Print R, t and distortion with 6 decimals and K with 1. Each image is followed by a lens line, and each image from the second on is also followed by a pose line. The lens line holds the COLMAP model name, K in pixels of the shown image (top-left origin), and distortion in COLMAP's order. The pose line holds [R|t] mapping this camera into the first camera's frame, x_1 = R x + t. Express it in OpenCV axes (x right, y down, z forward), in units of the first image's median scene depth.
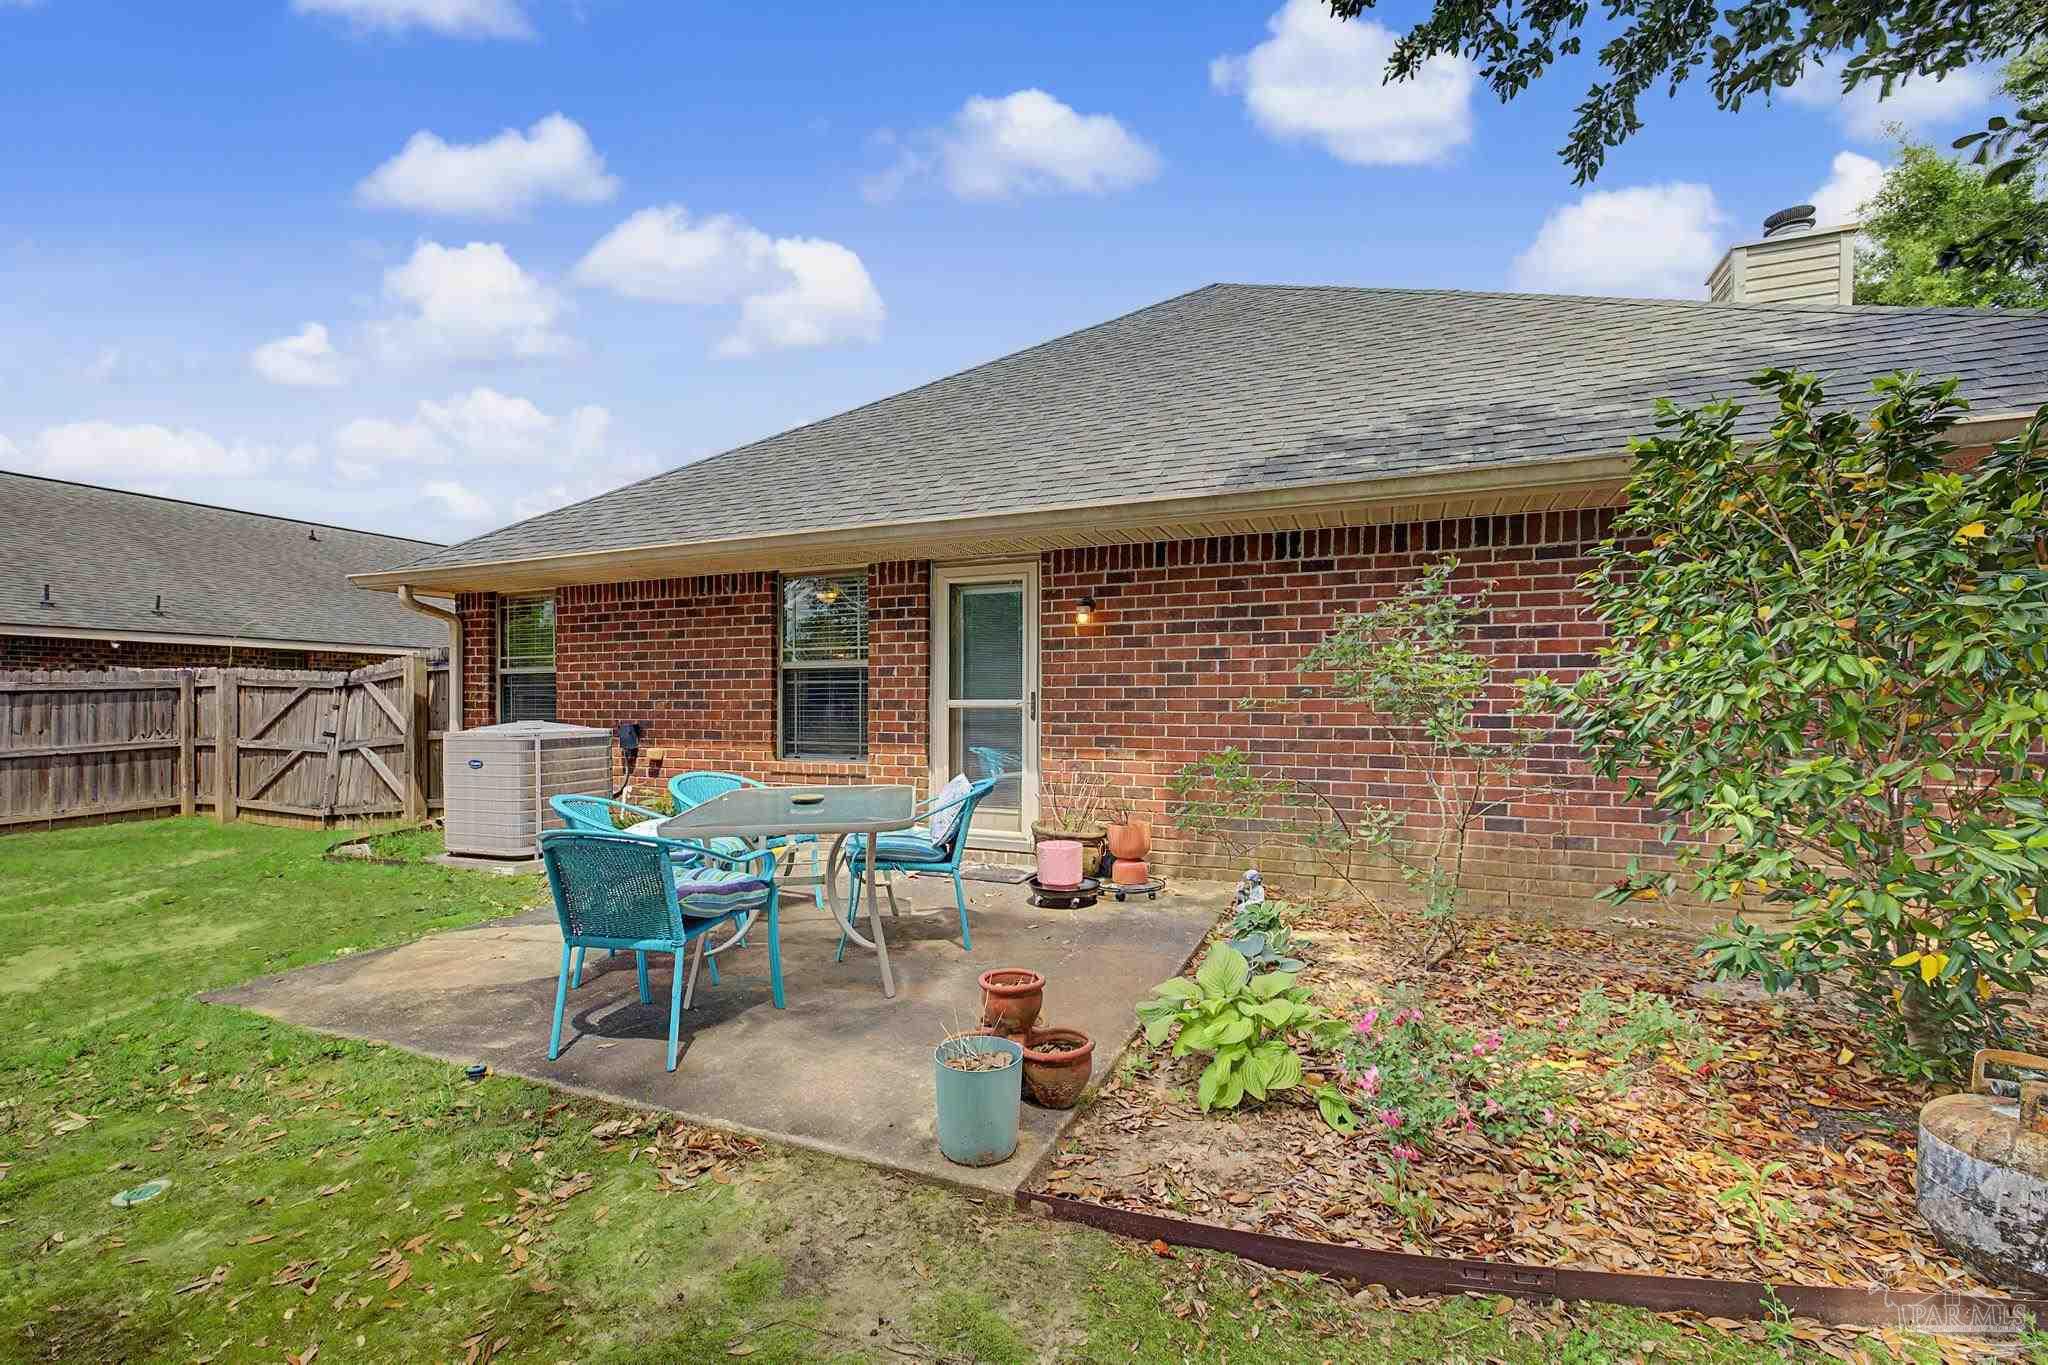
lens RADIAL K [[869.0, 0, 1026.3], [0, 869.0, 713.4], [0, 0, 1]] dist [0.008825, -0.001144]
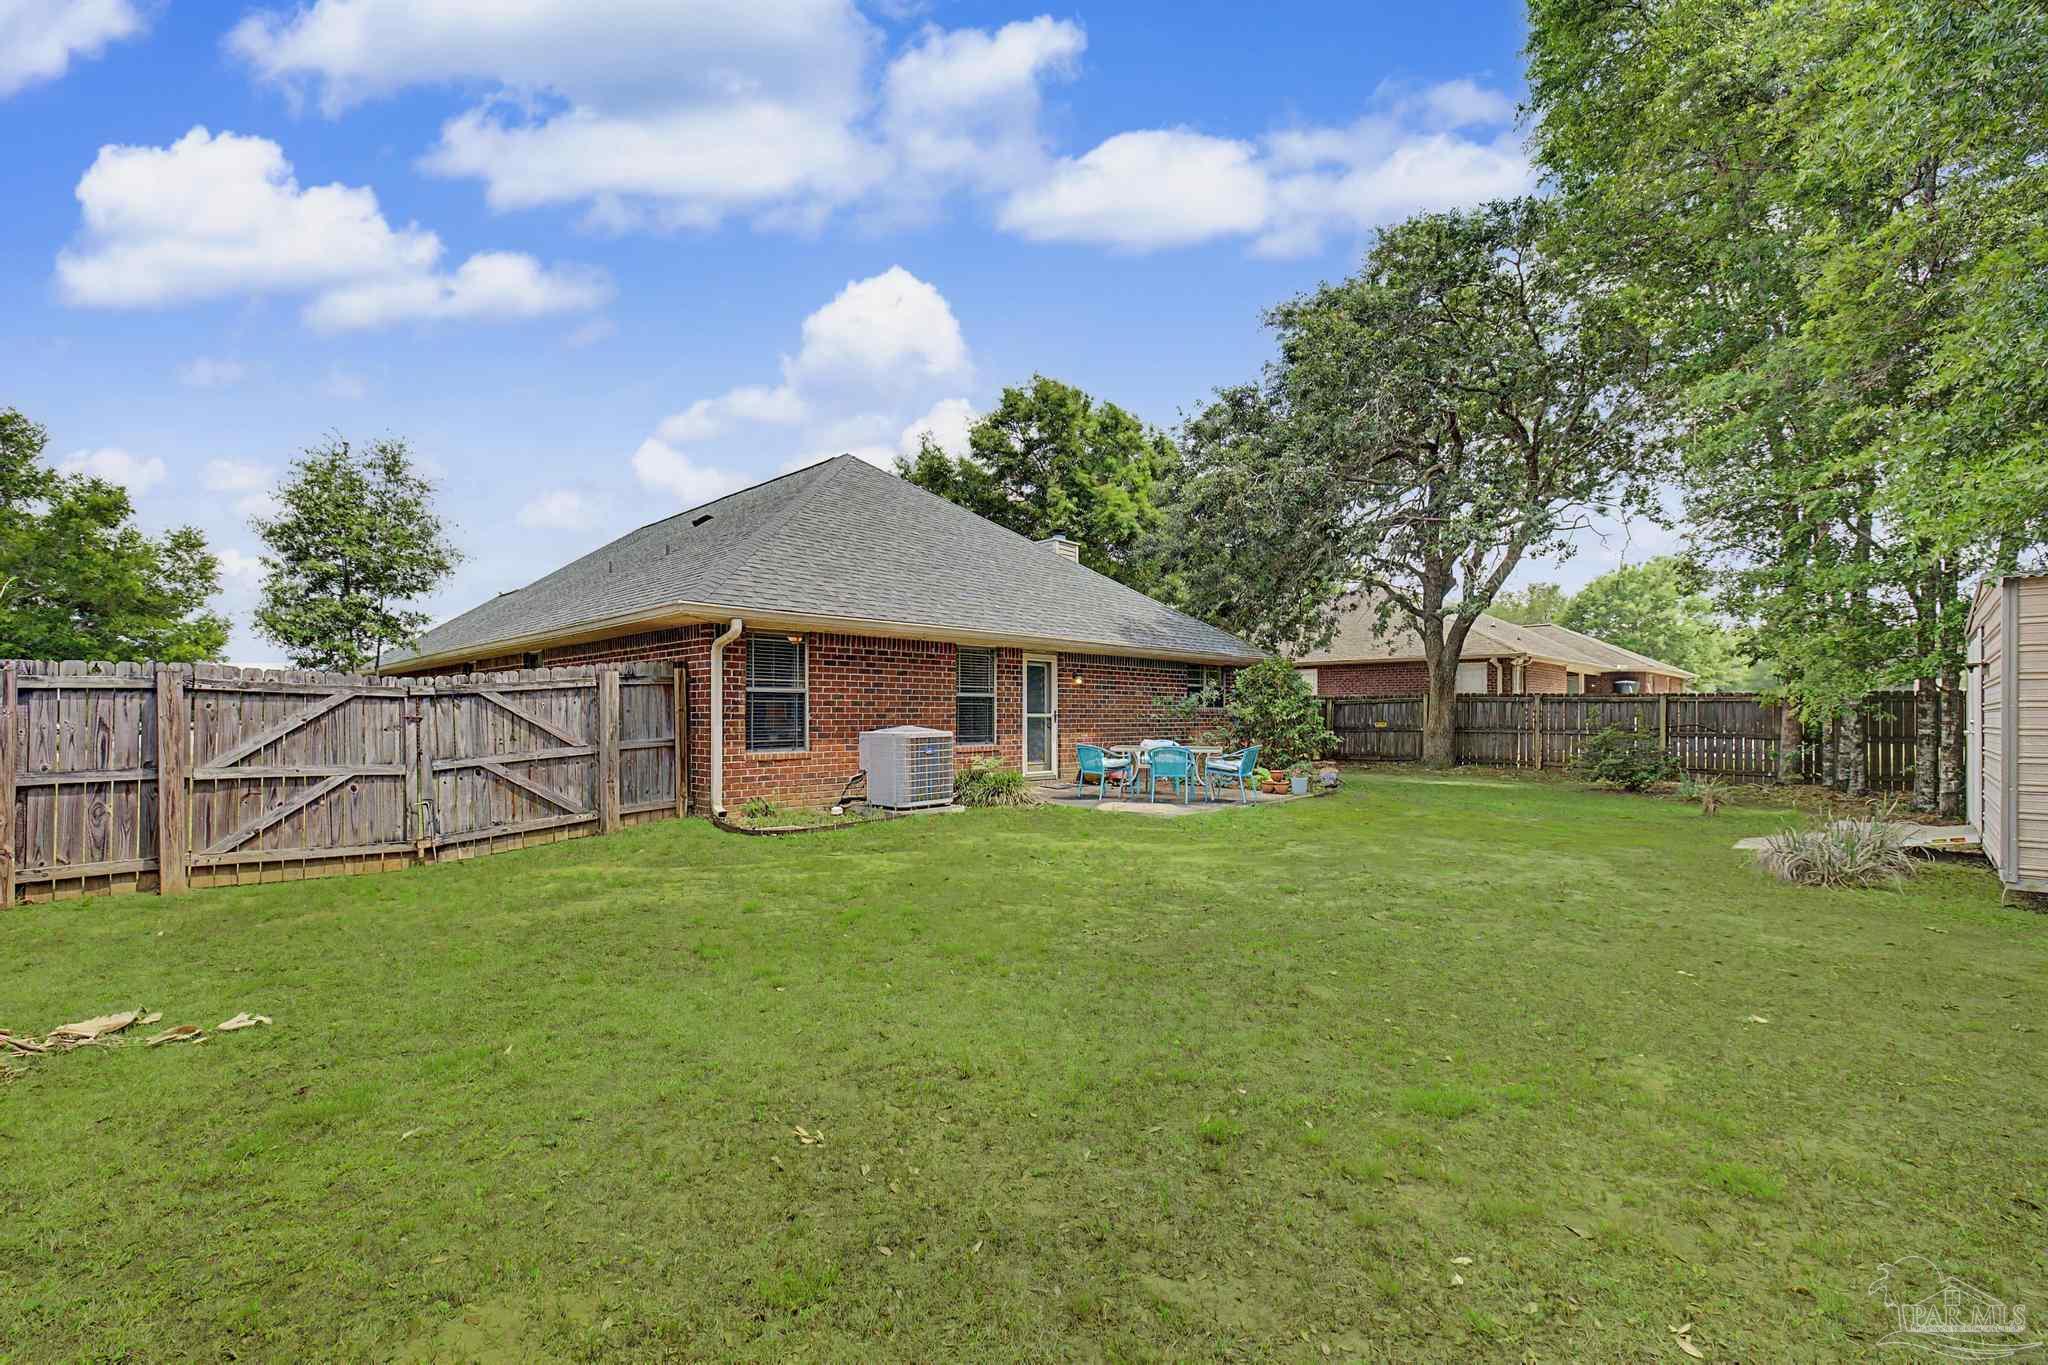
lens RADIAL K [[869.0, 0, 983.8], [0, 869.0, 715.7], [0, 0, 1]] dist [0.008825, -0.001144]
pose [[0.380890, -0.000559, 0.924620, -2.083069], [0.011469, 0.999926, -0.004120, -0.002272], [-0.924549, 0.012174, 0.380868, 0.263874]]
